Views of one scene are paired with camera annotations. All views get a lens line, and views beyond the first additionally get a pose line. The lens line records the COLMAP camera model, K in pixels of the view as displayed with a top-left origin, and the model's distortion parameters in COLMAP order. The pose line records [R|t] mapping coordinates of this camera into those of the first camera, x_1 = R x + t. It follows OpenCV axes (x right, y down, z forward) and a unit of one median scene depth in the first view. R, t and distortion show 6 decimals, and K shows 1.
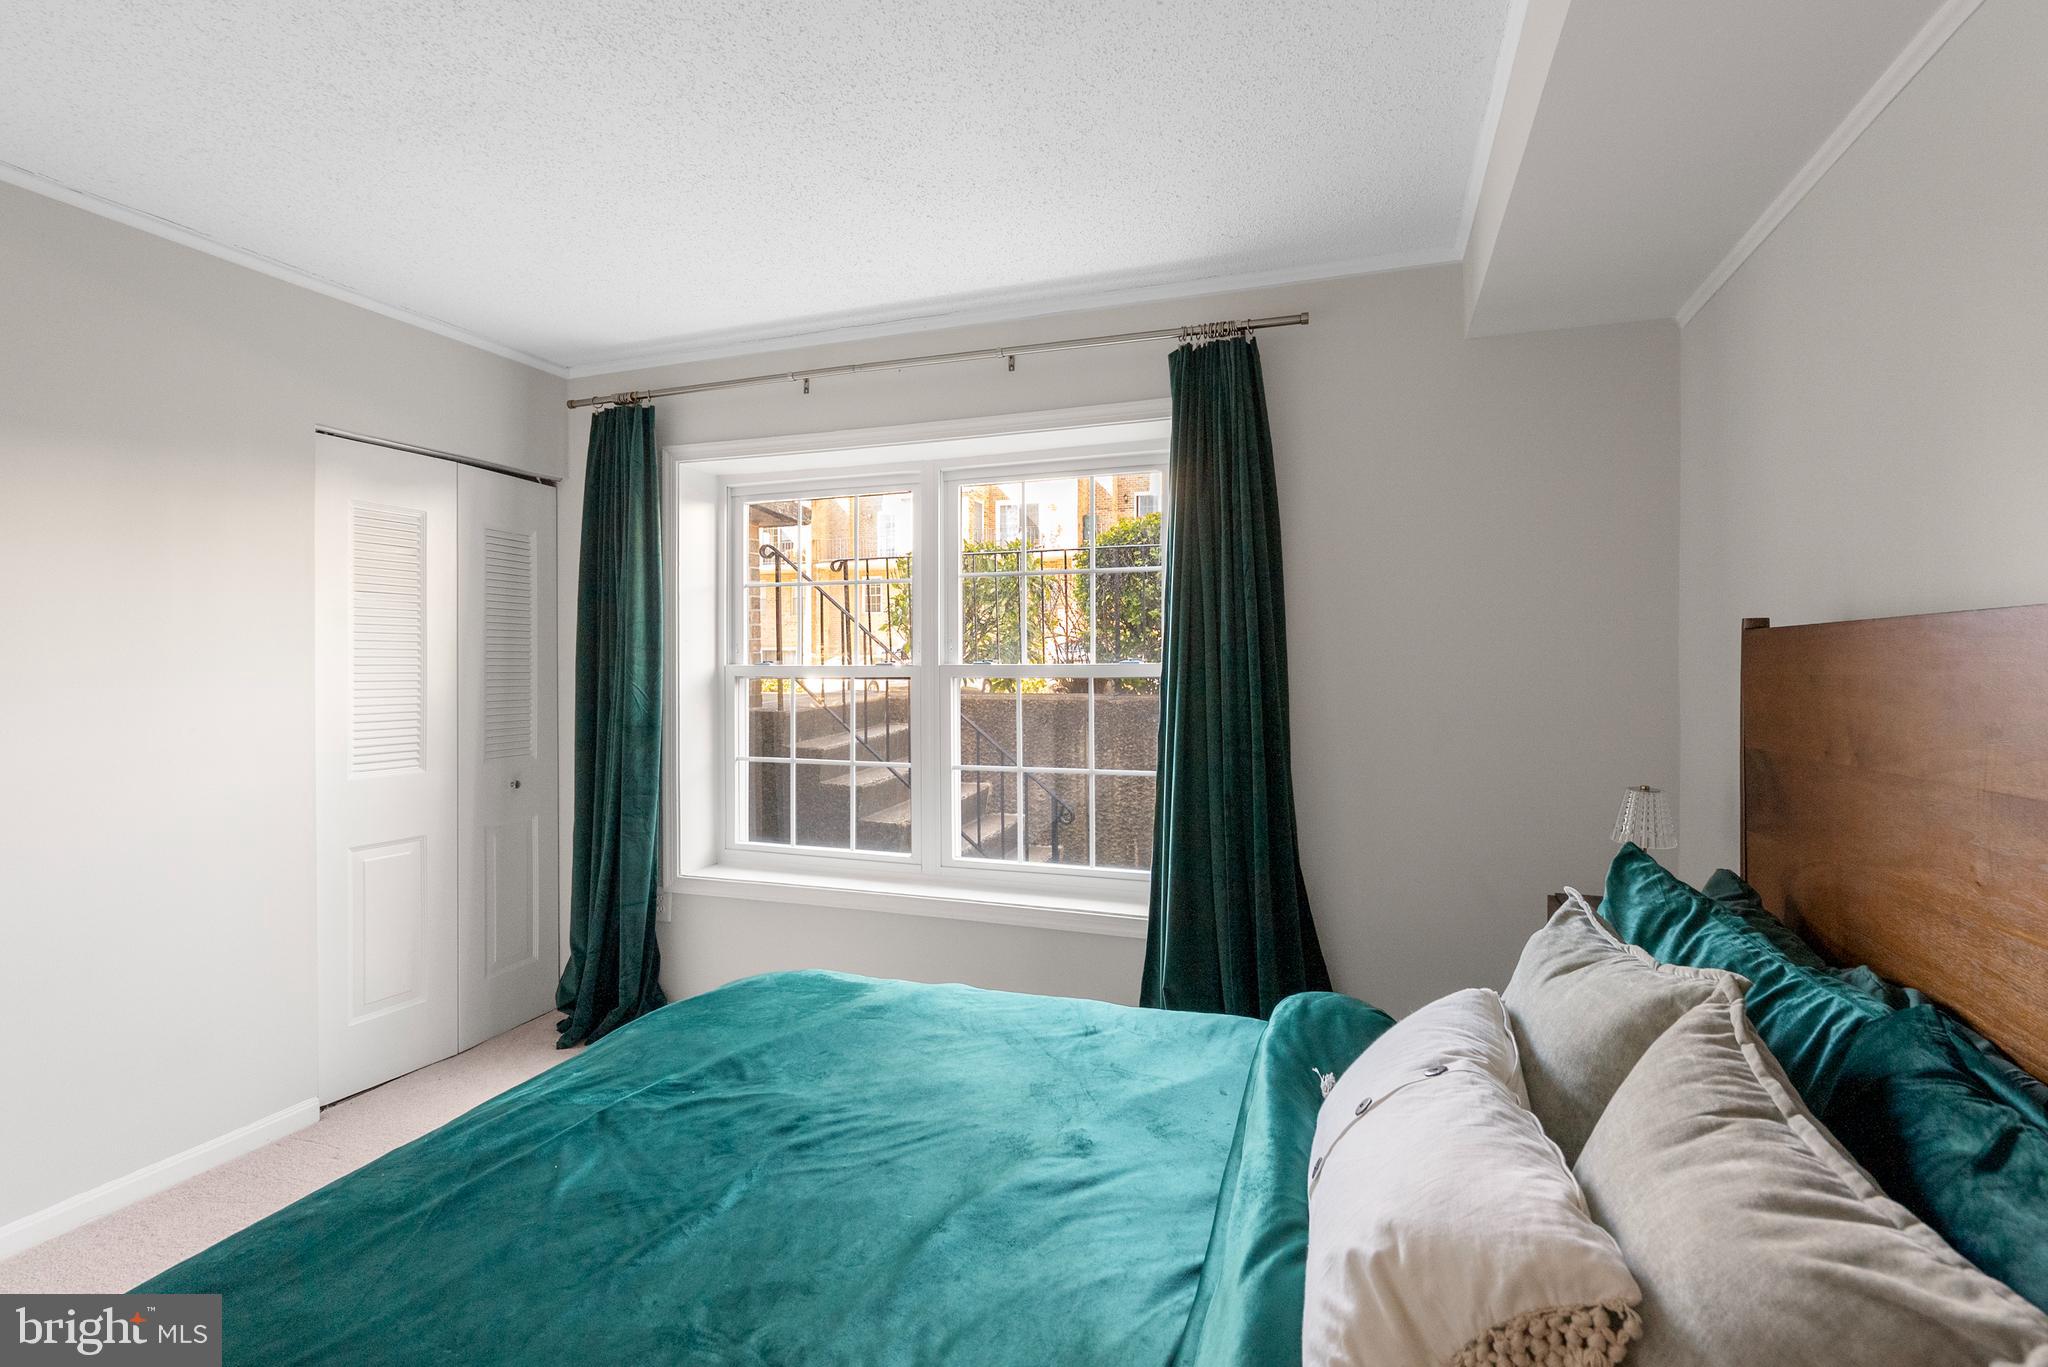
lens RADIAL K [[945.6, 0, 1031.5], [0, 945.6, 665.7], [0, 0, 1]] dist [-0.005331, -0.000241]
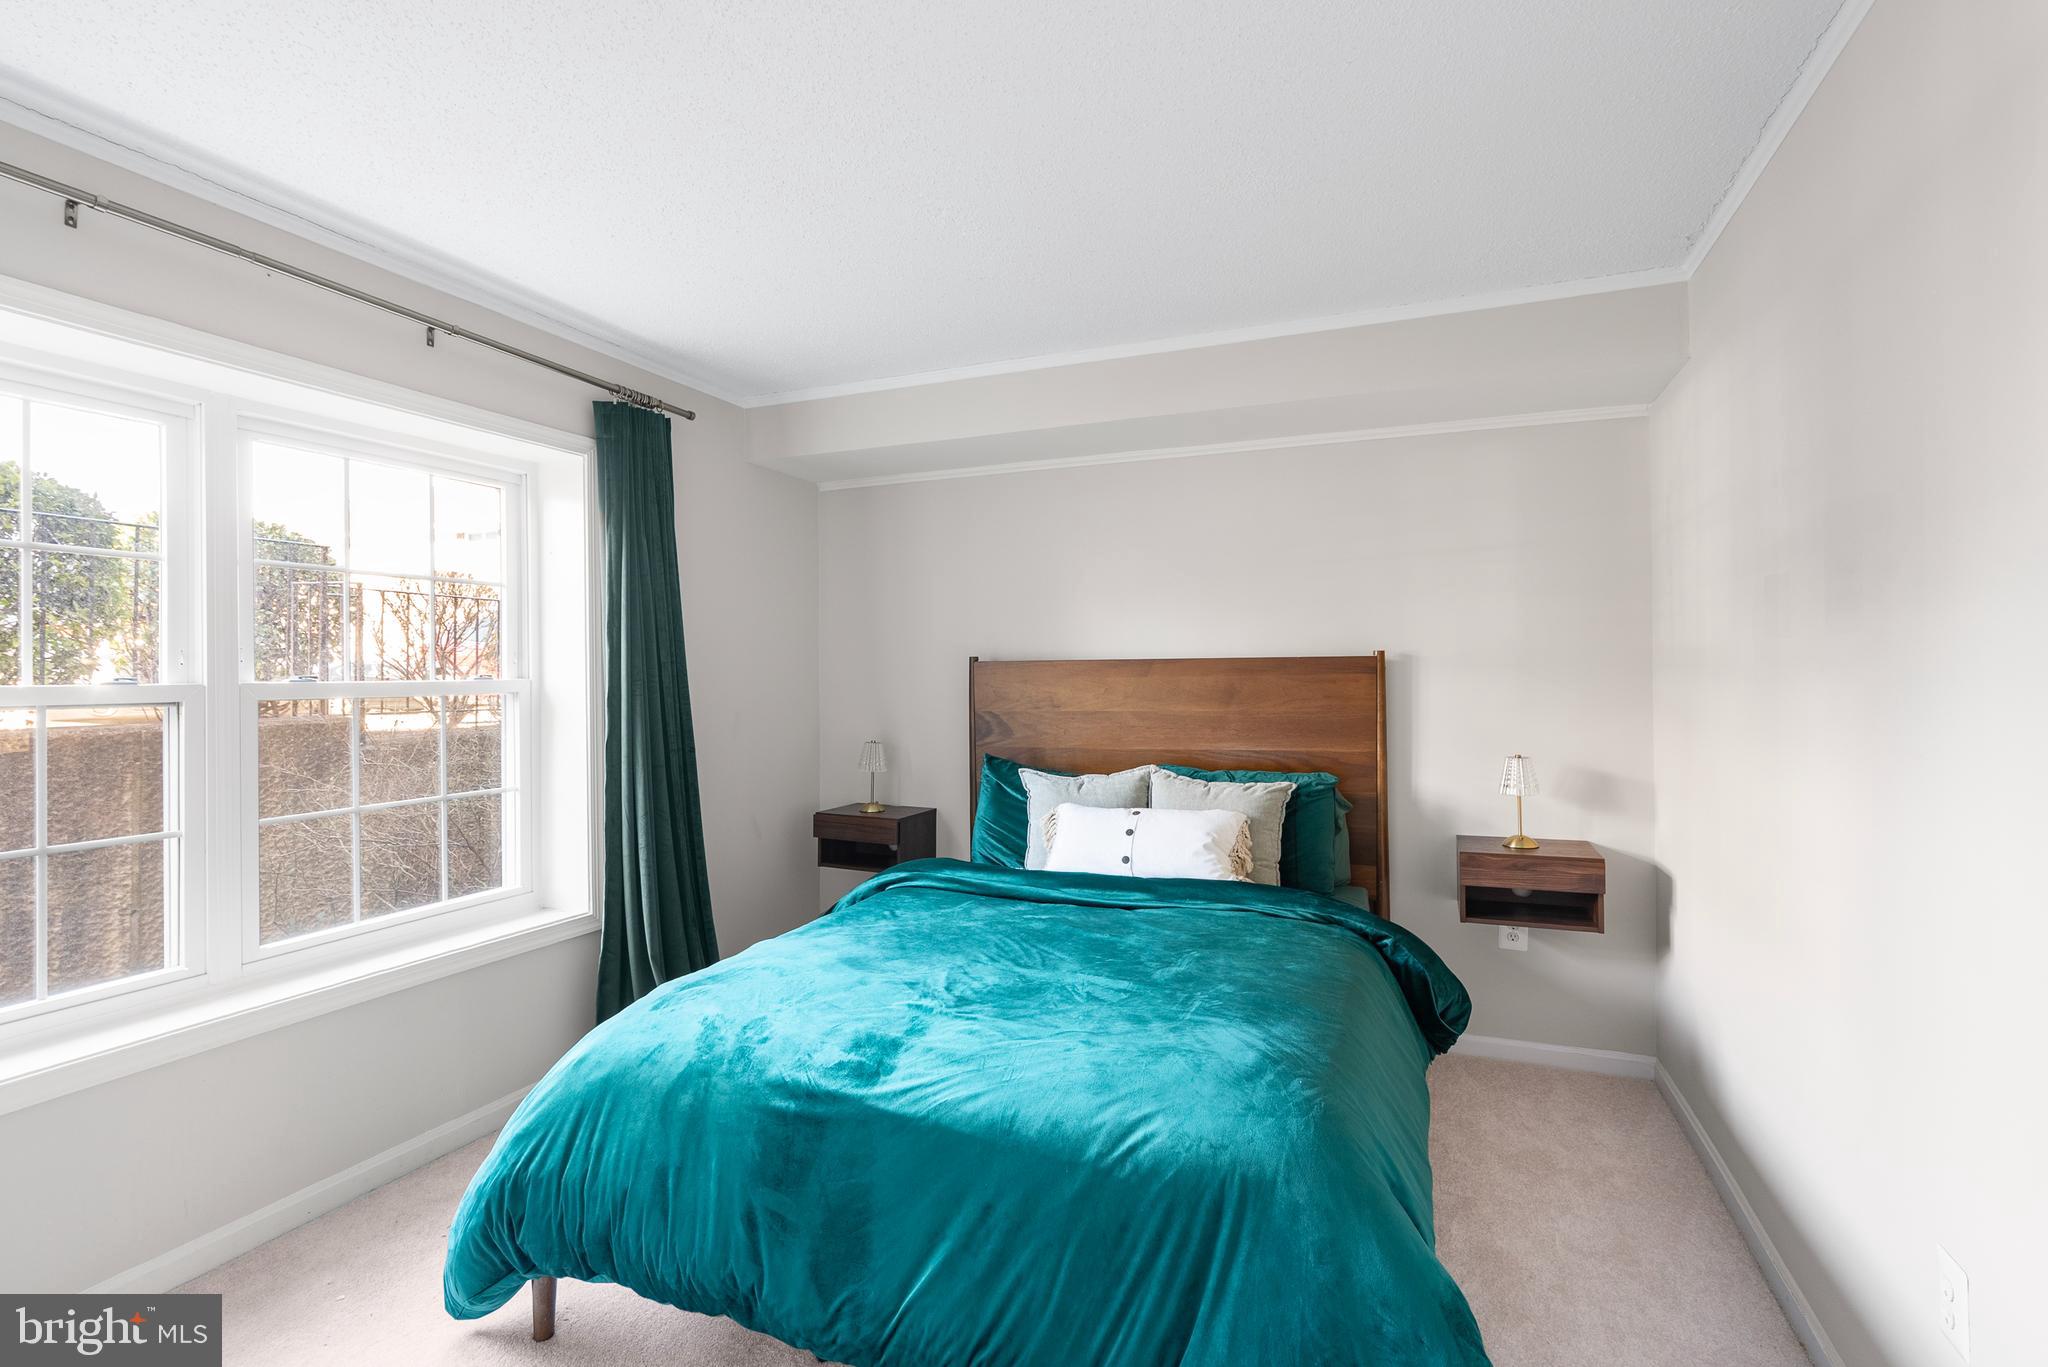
lens RADIAL K [[945.4, 0, 1024.0], [0, 945.4, 683.5], [0, 0, 1]] dist [-0.001177, -0.000073]
pose [[0.070023, -0.005647, 0.997529, -0.920032], [0.011467, 0.999922, 0.004856, 0.003576], [-0.997479, 0.011098, 0.070083, 0.417349]]
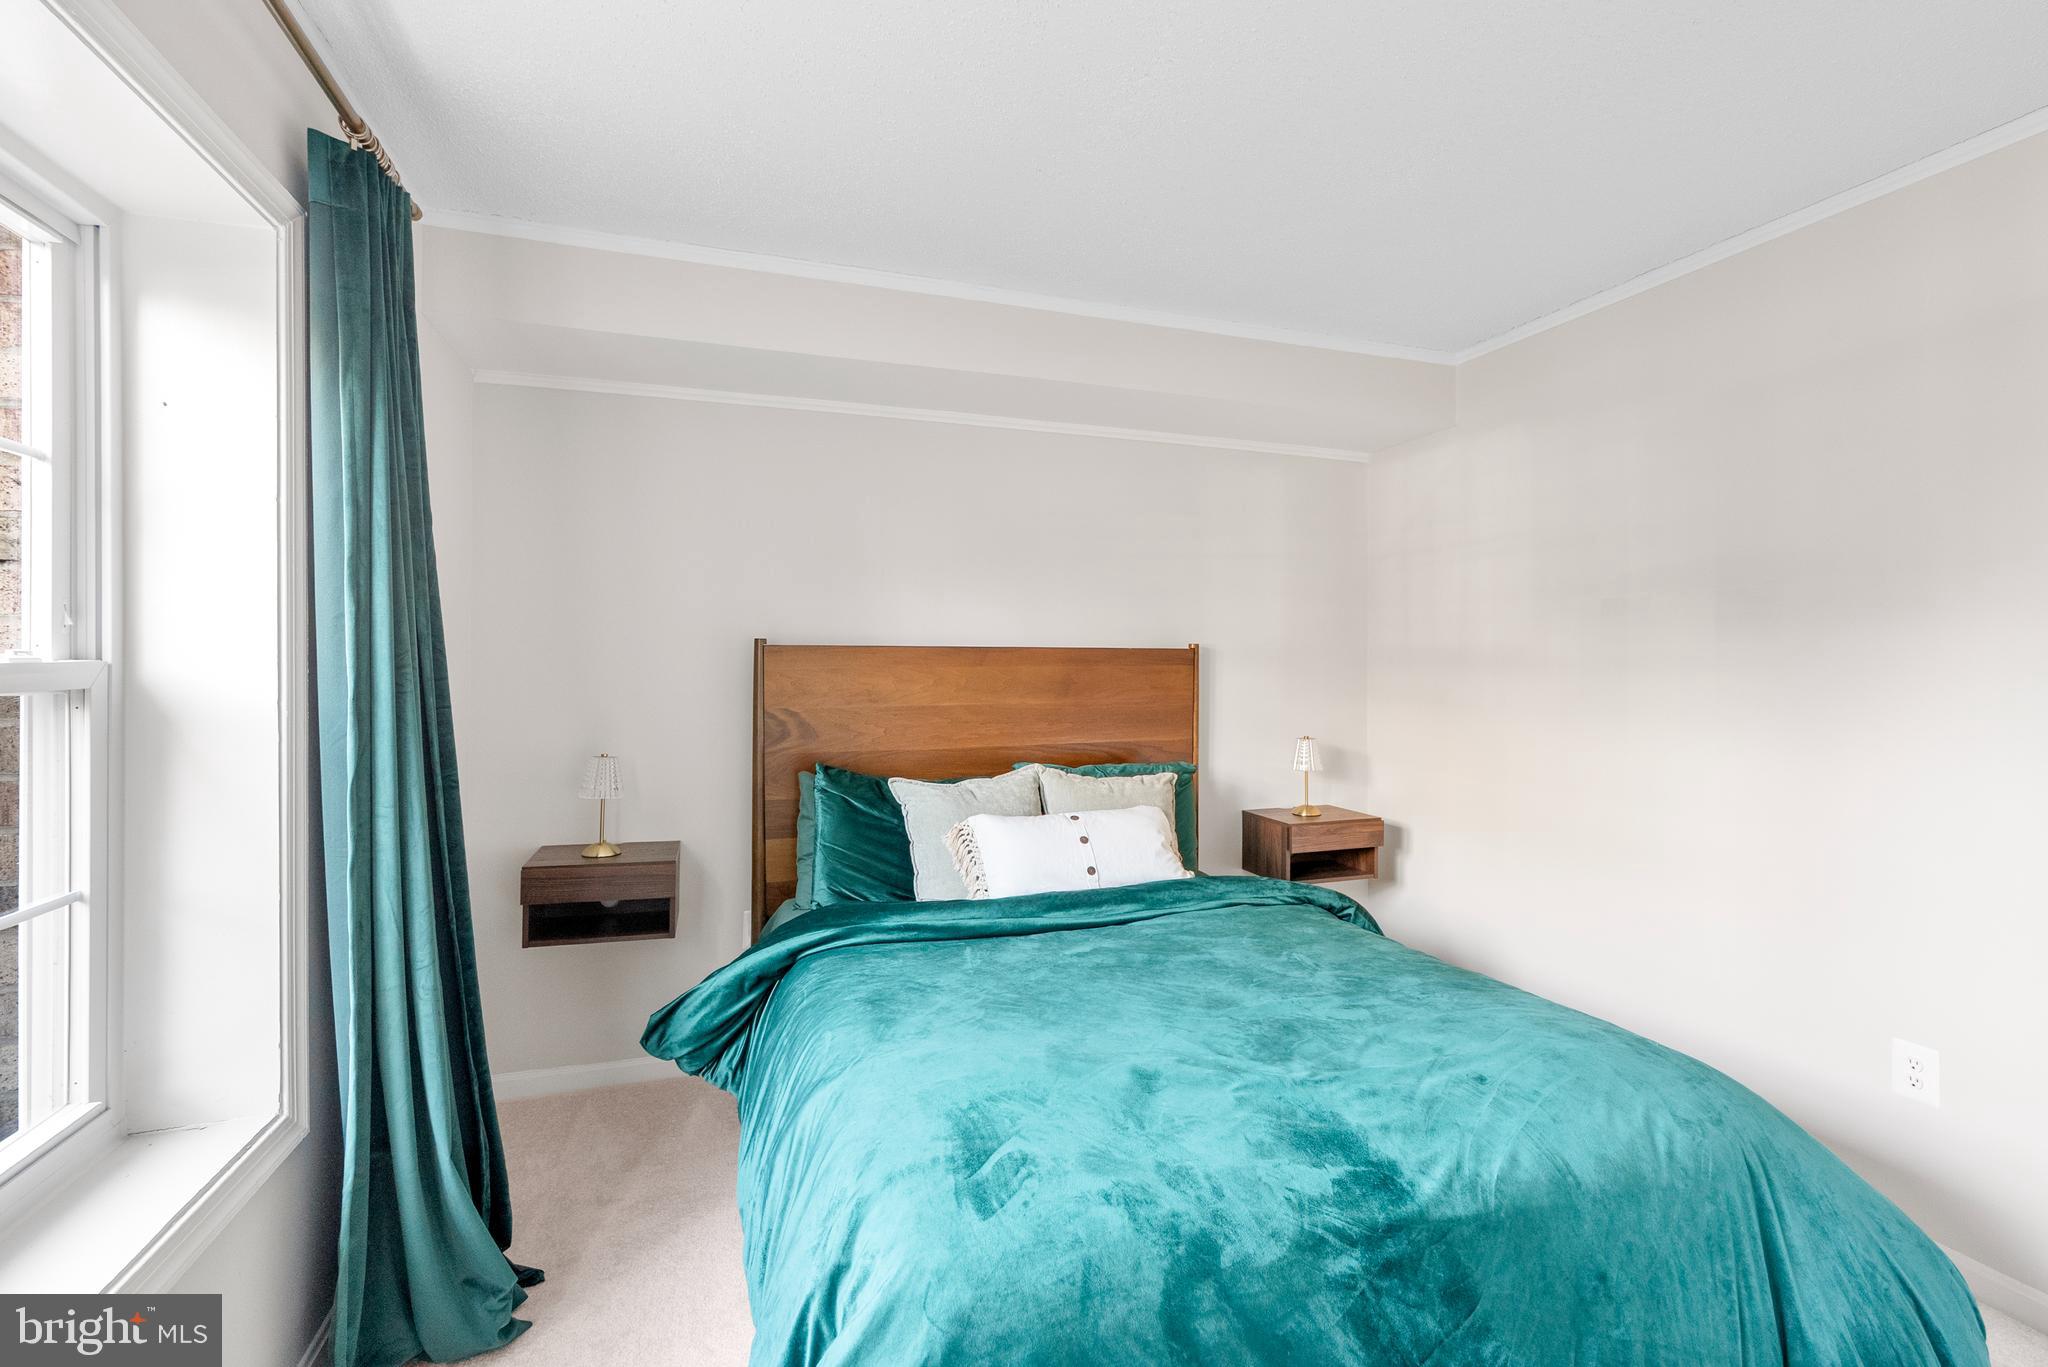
lens RADIAL K [[945.6, 0, 1031.5], [0, 945.6, 665.7], [0, 0, 1]] dist [-0.005331, -0.000241]
pose [[-0.604730, 0.000874, 0.796430, -0.575855], [0.002763, 0.999996, 0.001001, 0.000669], [-0.796426, 0.002806, -0.604730, 1.002103]]
